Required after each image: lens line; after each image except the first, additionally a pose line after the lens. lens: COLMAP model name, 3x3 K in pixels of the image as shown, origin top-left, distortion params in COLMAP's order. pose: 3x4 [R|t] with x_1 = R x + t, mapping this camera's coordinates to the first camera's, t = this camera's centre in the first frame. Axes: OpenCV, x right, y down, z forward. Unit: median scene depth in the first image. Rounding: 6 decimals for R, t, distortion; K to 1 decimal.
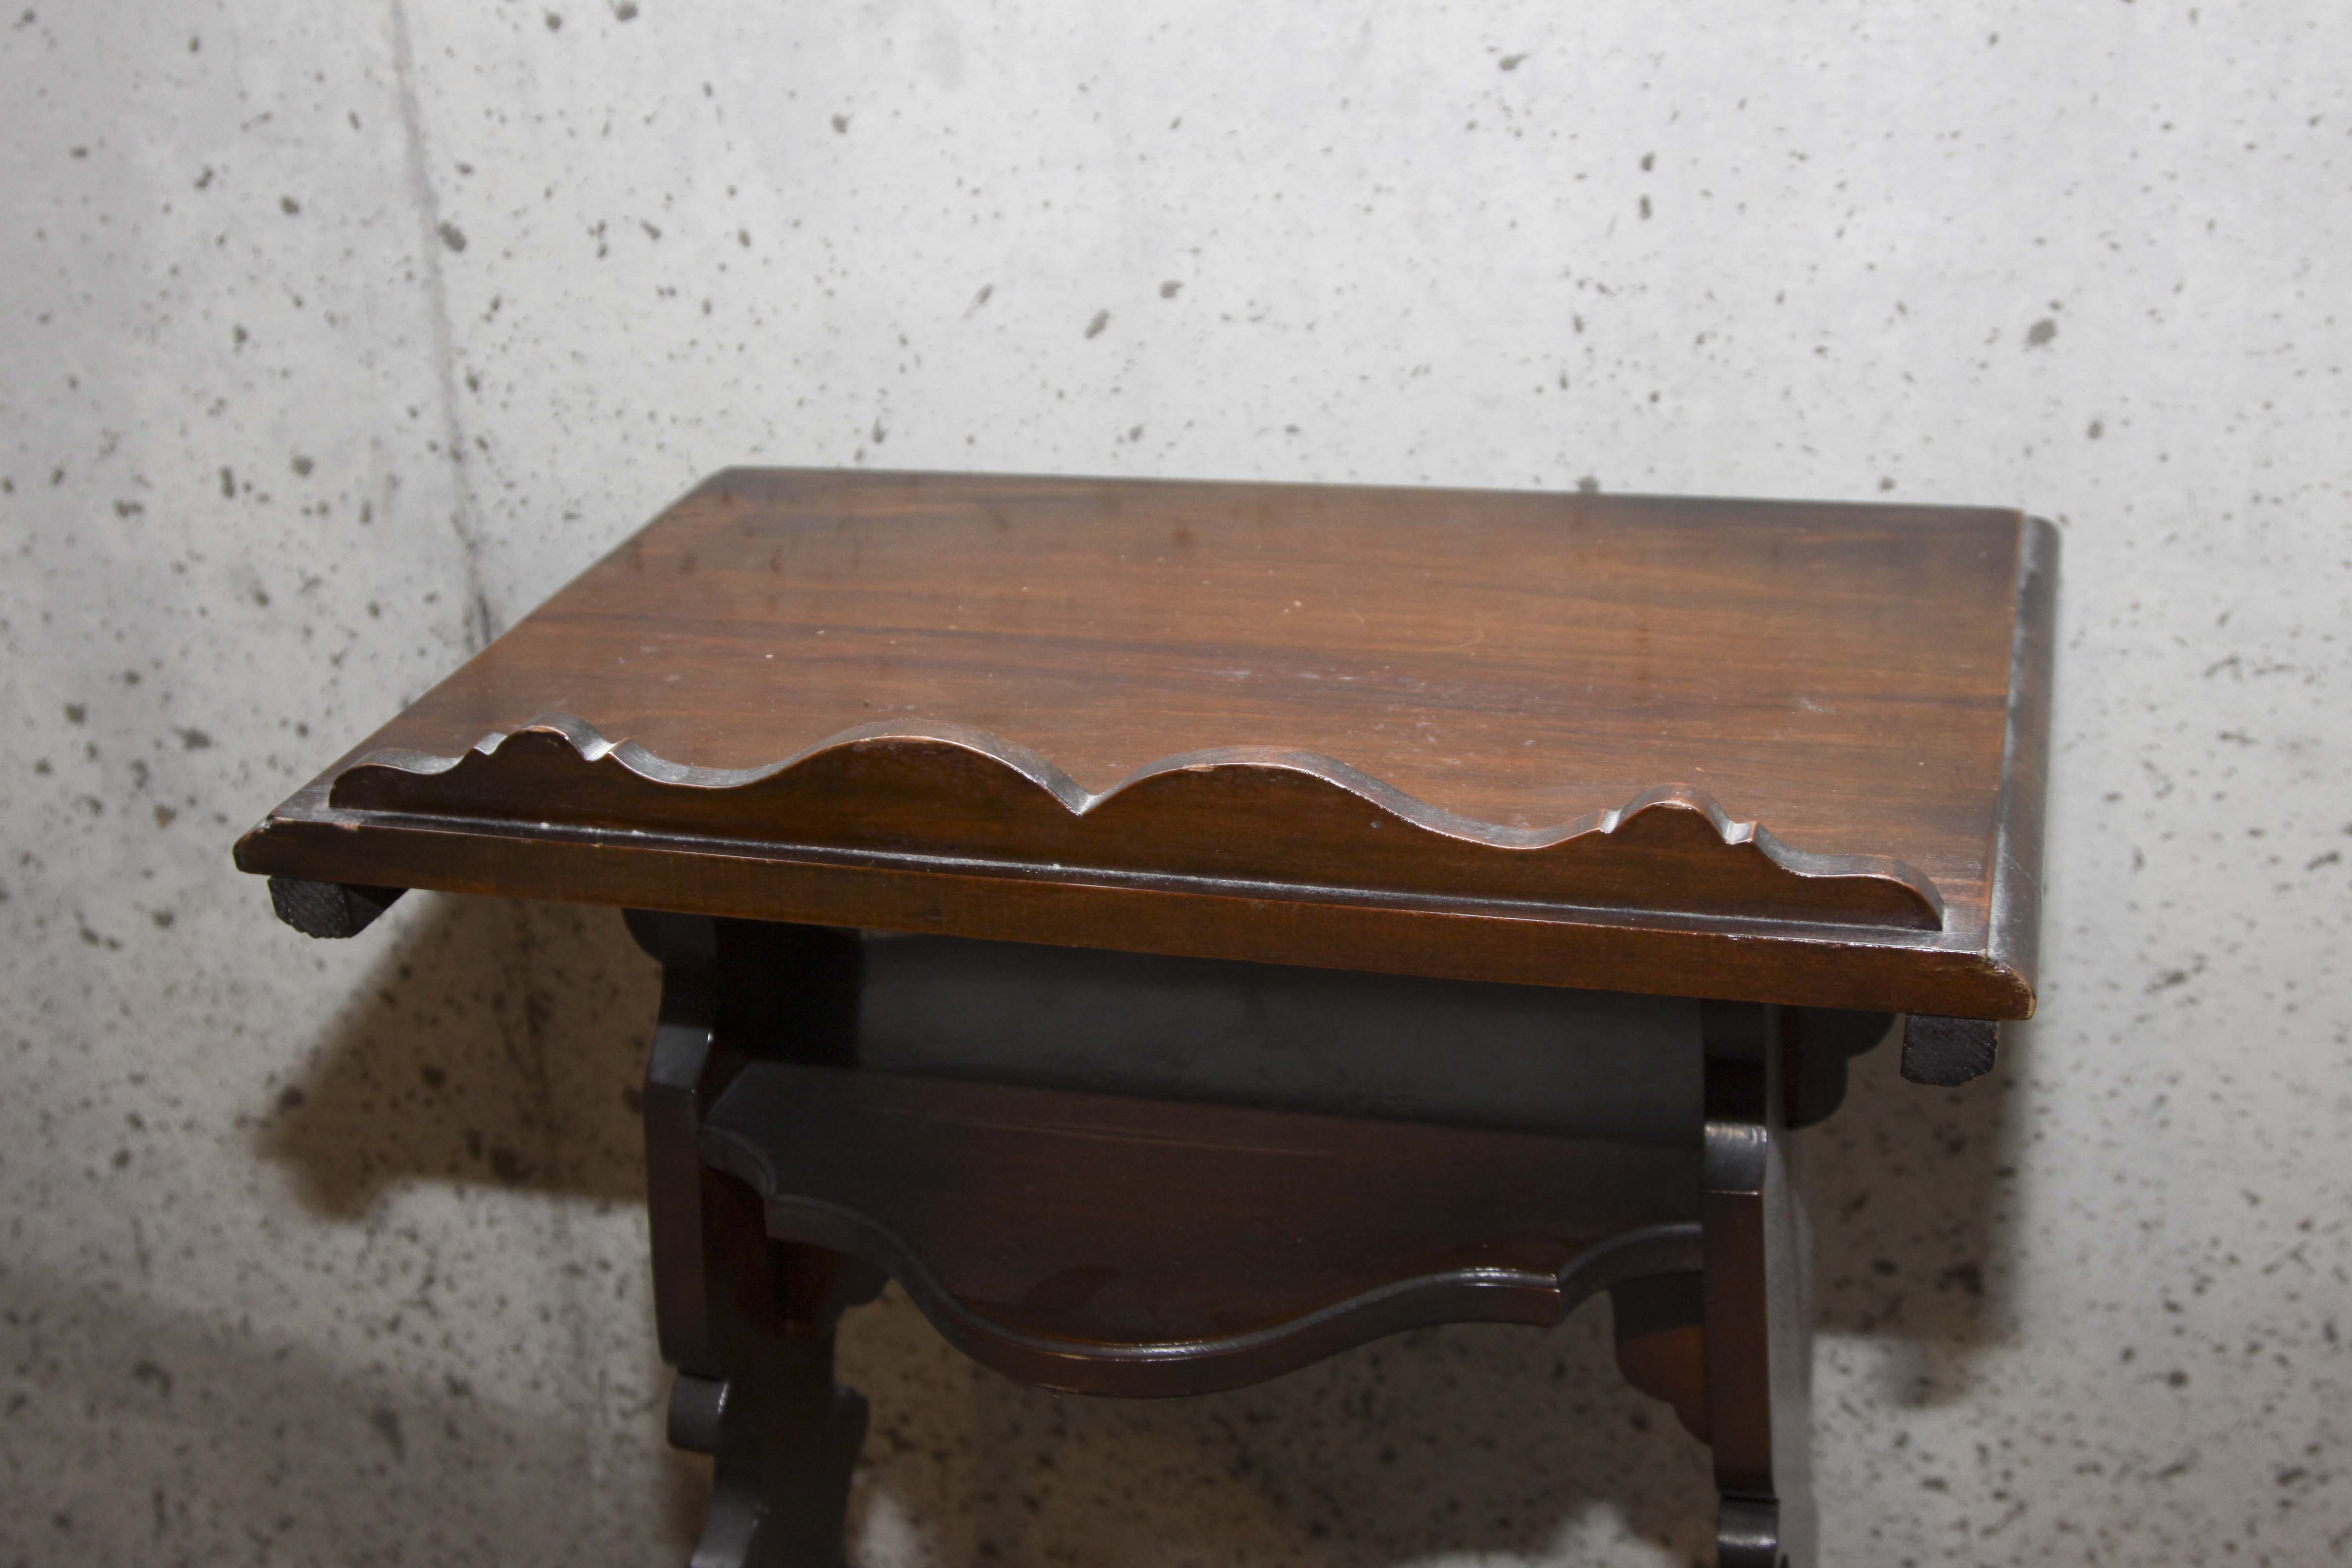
lens RADIAL K [[3145.1, 0, 1227.0], [0, 3145.1, 786.5], [0, 0, 1]] dist [-0.043627, 0.000000]
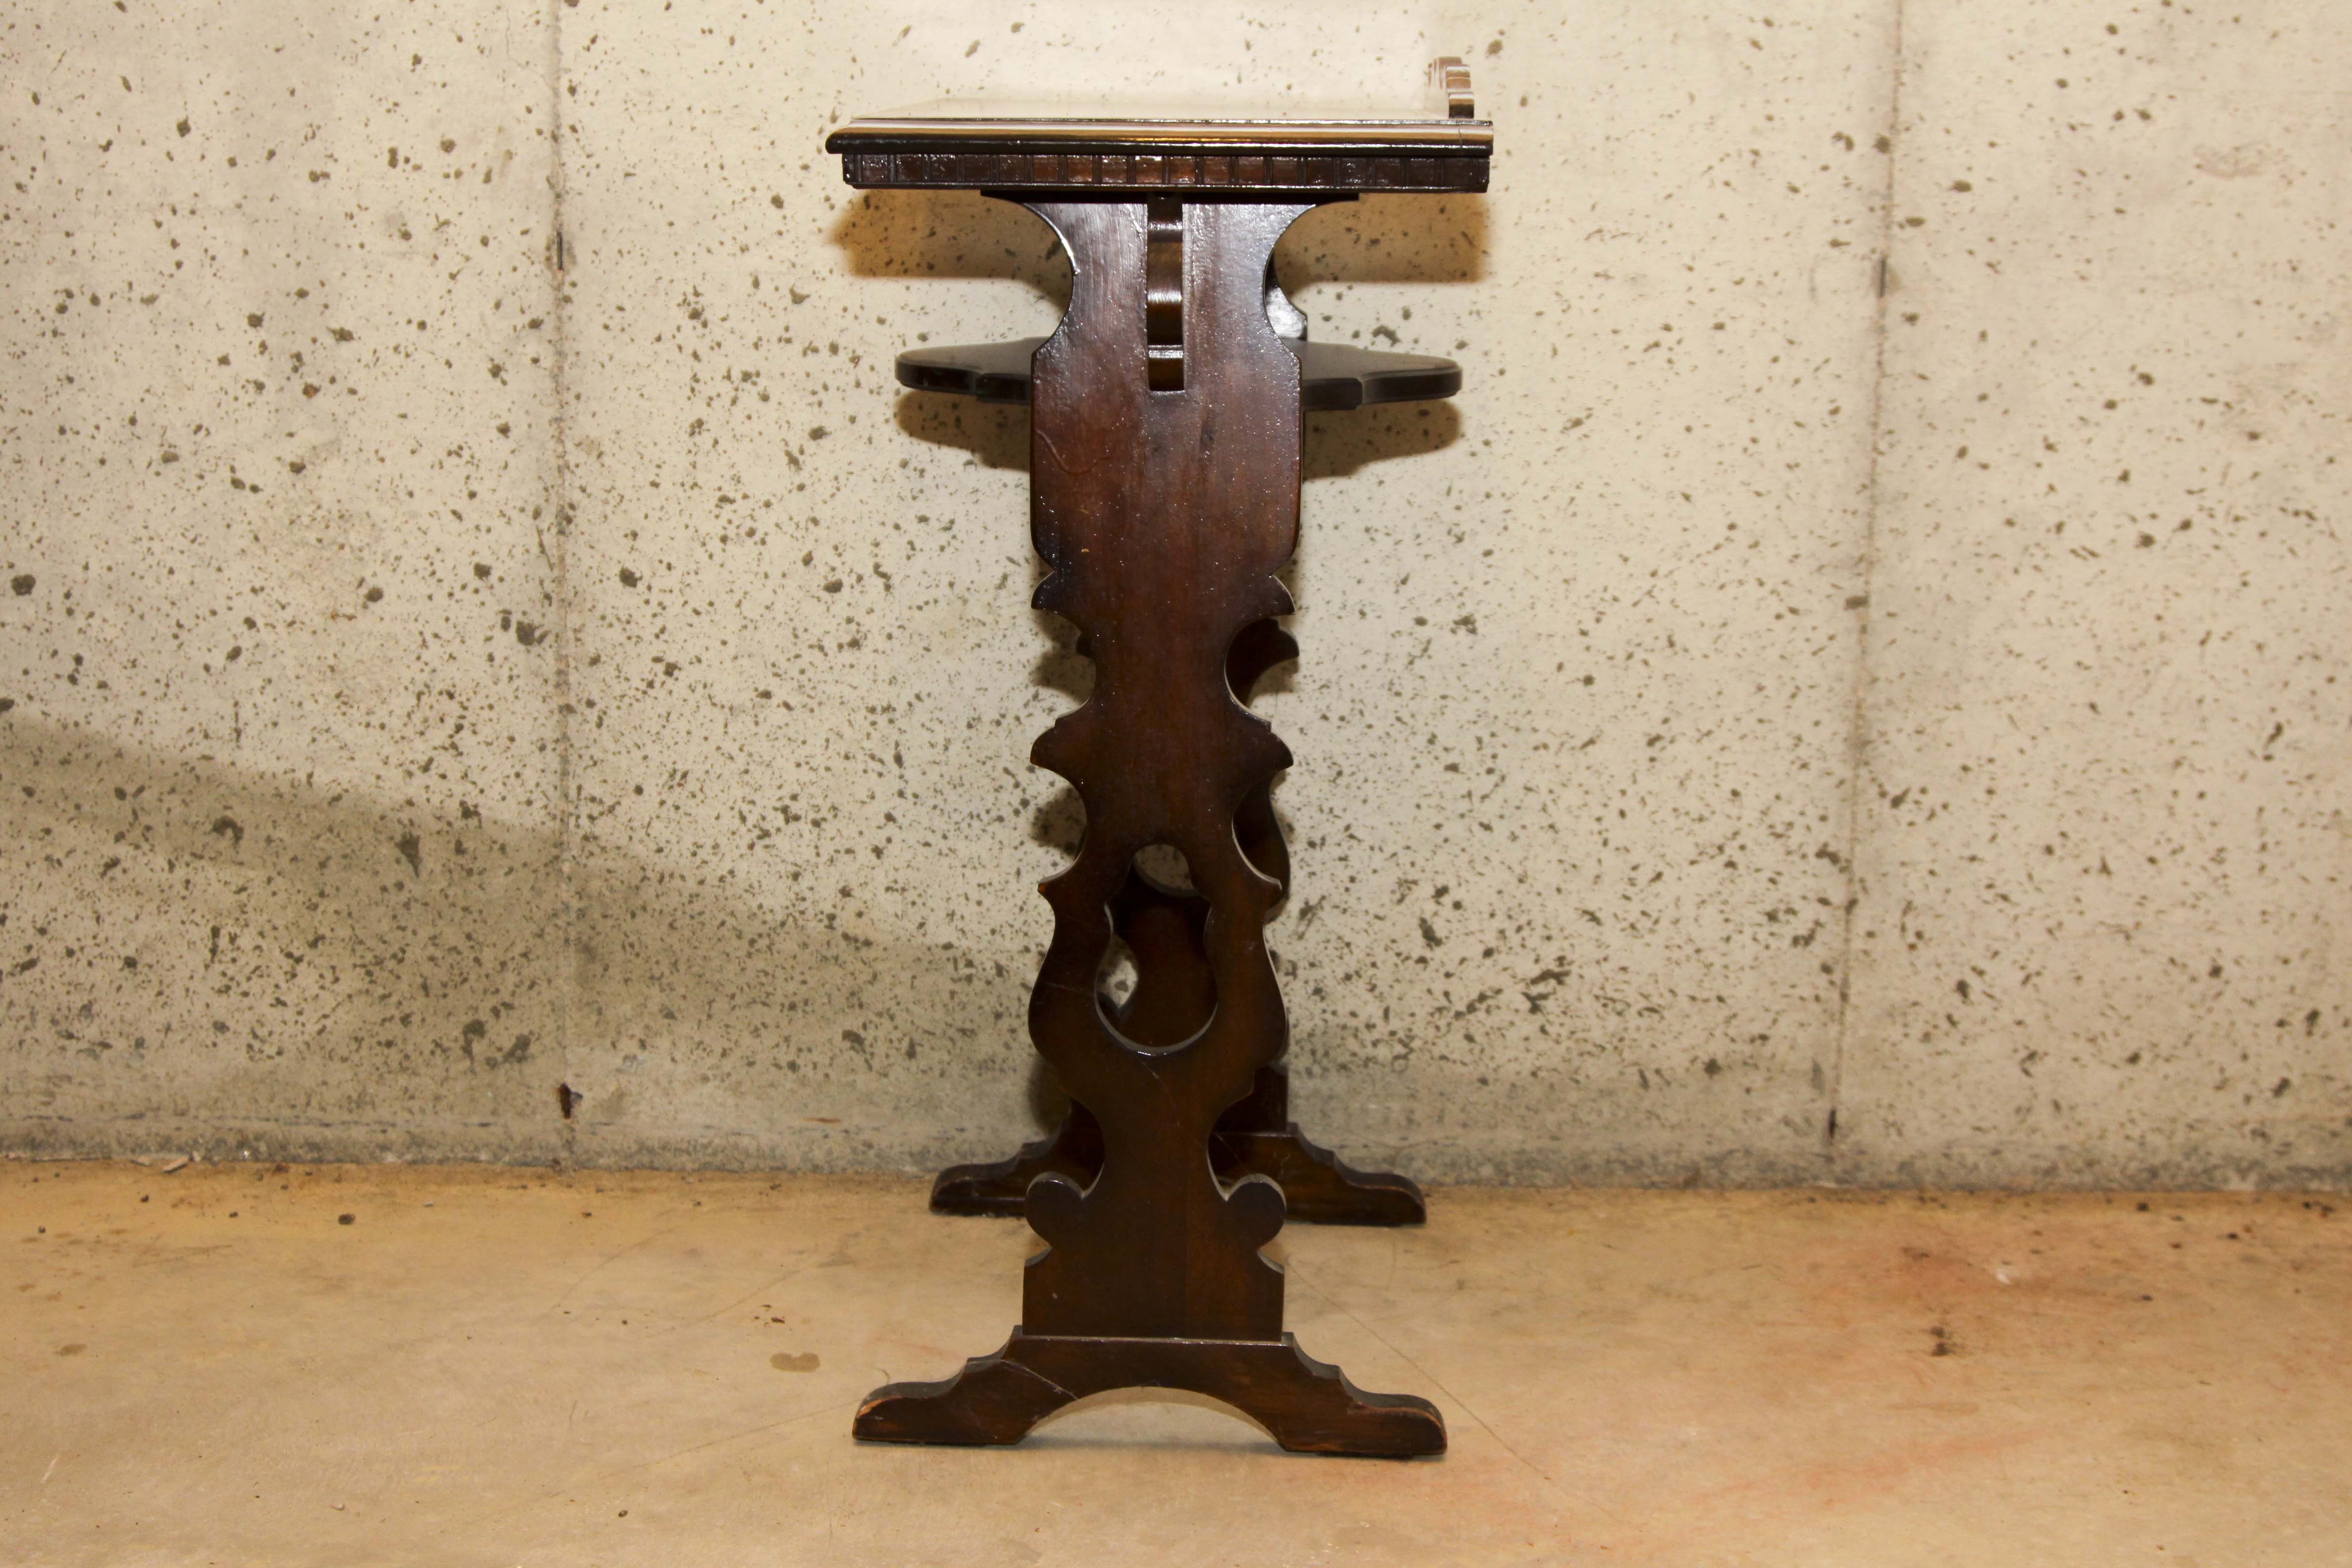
lens RADIAL K [[3545.9, 0, 1212.5], [0, 3545.9, 783.2], [0, 0, 1]] dist [-0.000347, 0.000000]
pose [[0.965067, 0.003776, 0.261977, -0.398441], [0.049253, 0.979455, -0.195554, 0.602134], [-0.257334, 0.201625, 0.945054, -0.764351]]
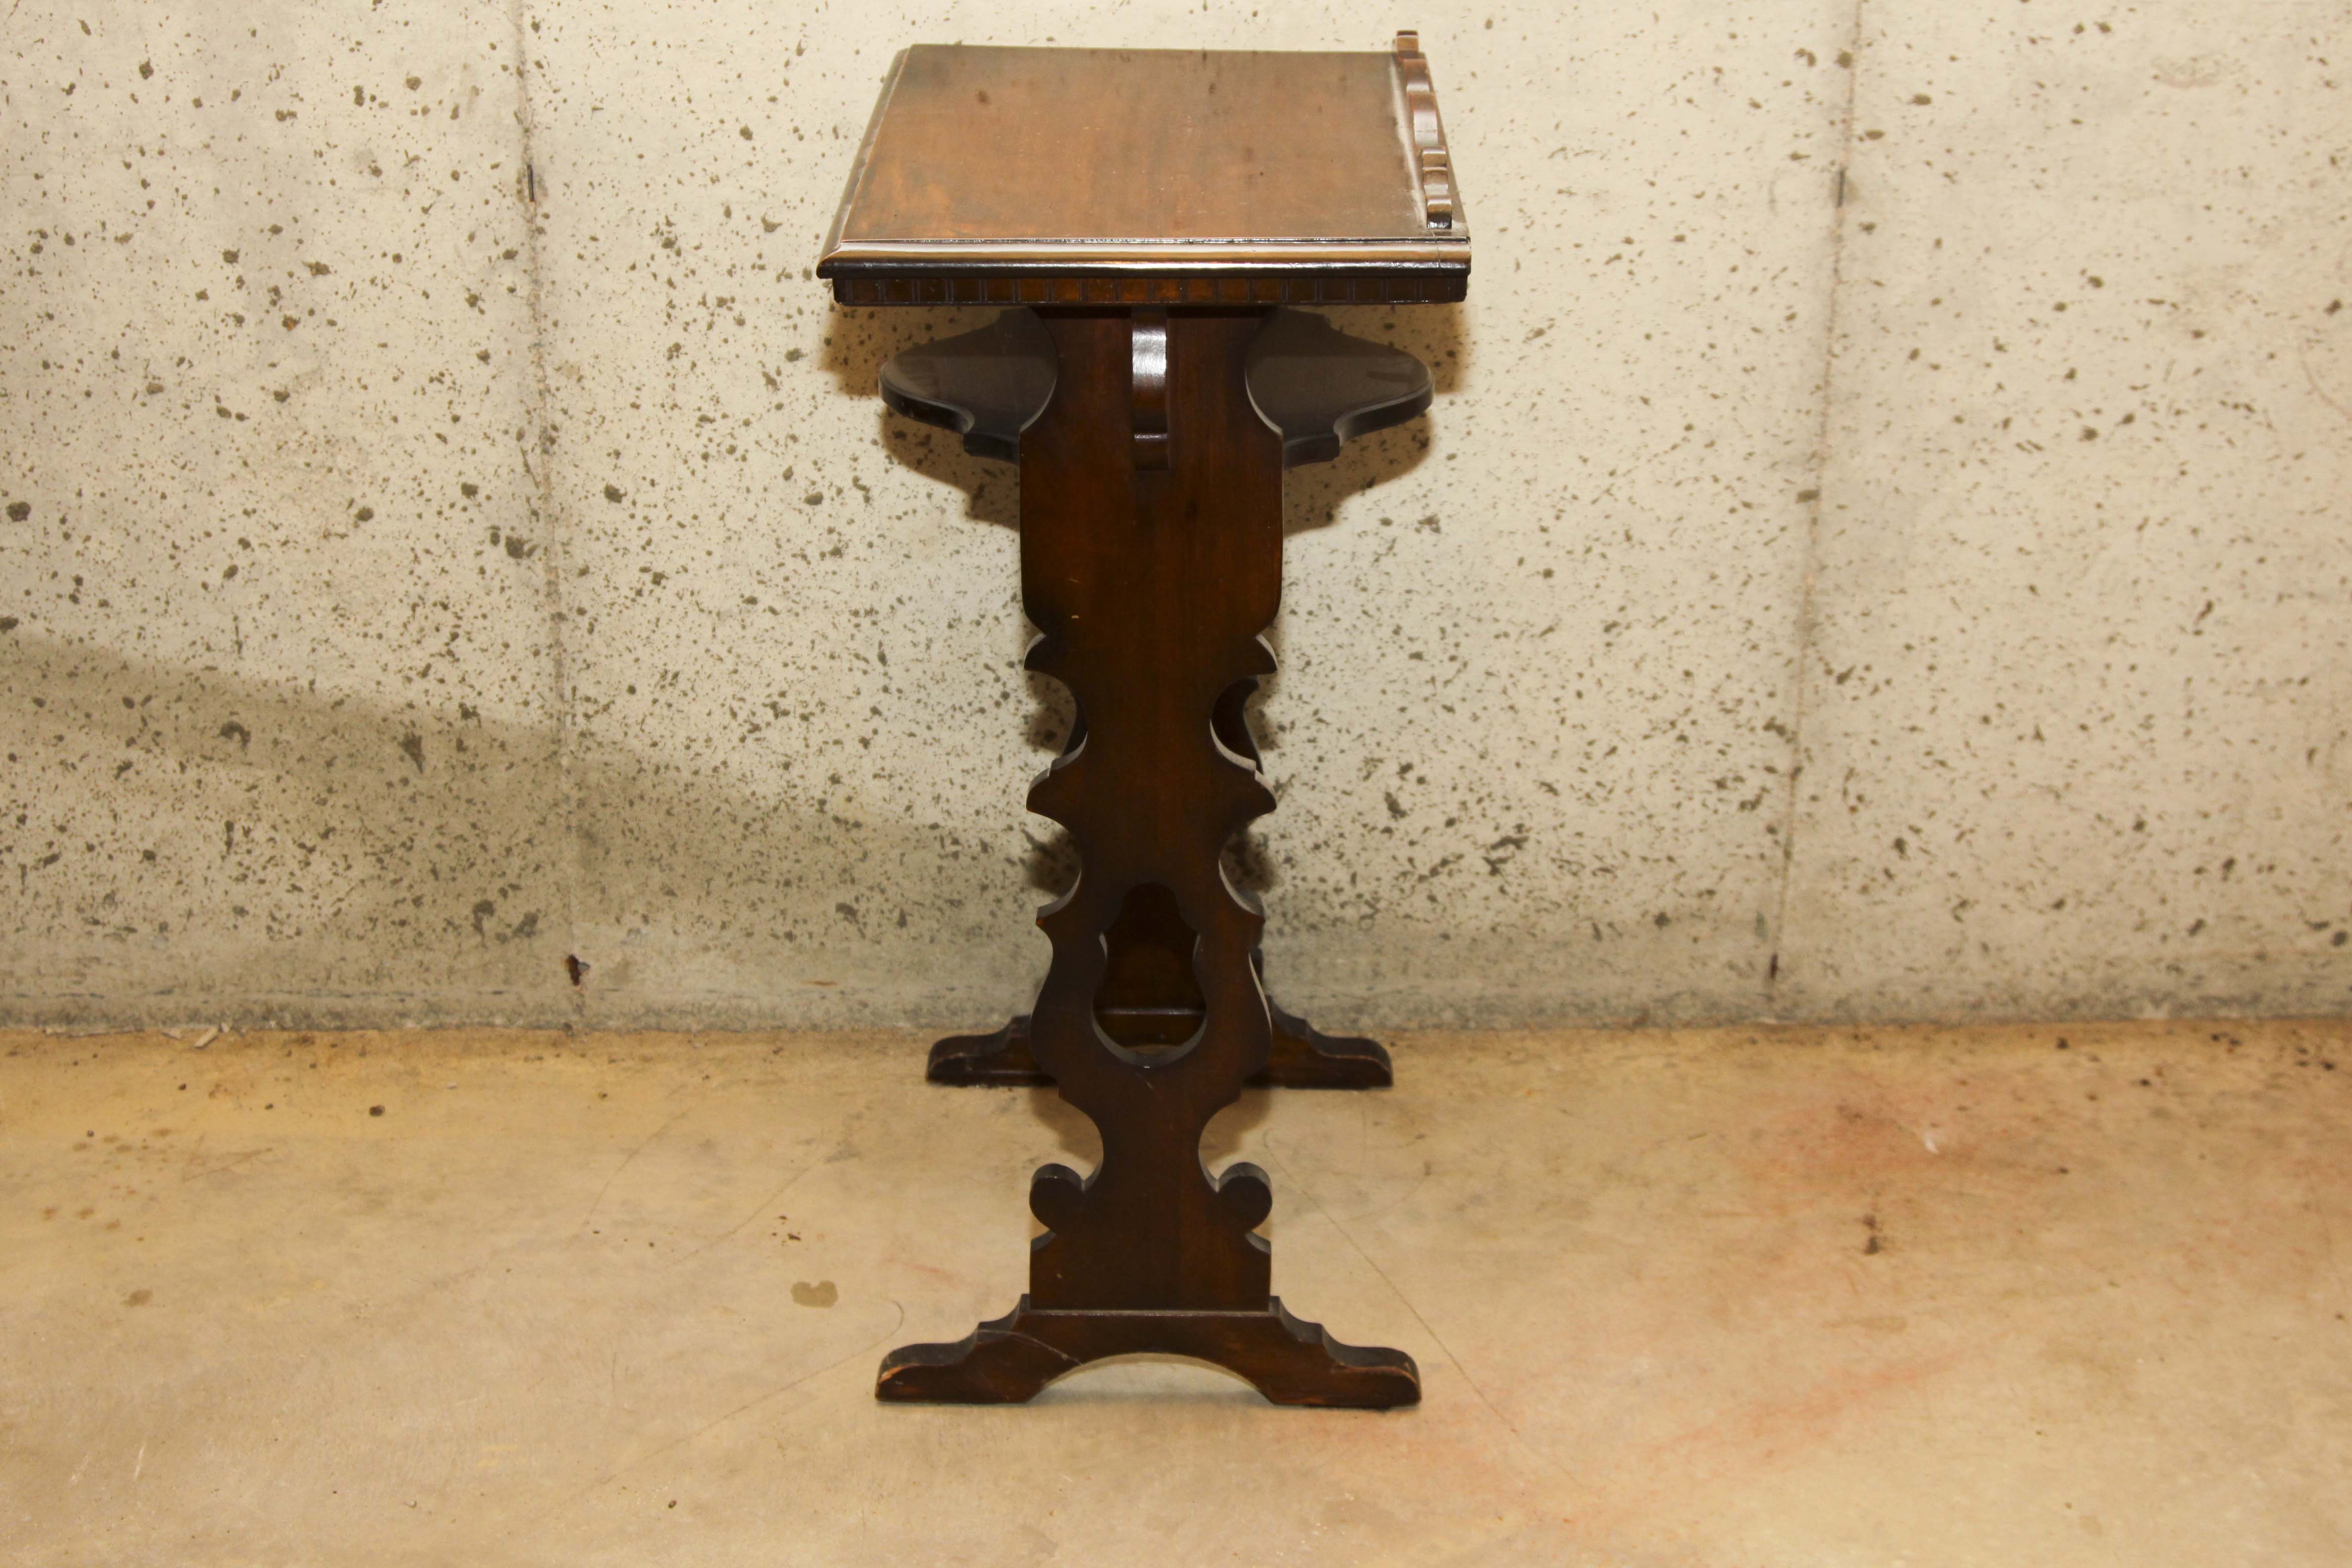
lens RADIAL K [[3550.4, 0, 1209.7], [0, 3550.4, 774.1], [0, 0, 1]] dist [0.001707, 0.000000]
pose [[0.958663, -0.067617, 0.276392, -0.437962], [0.066470, 0.997697, 0.013527, 0.257056], [-0.276670, 0.005404, 0.960950, -0.870837]]
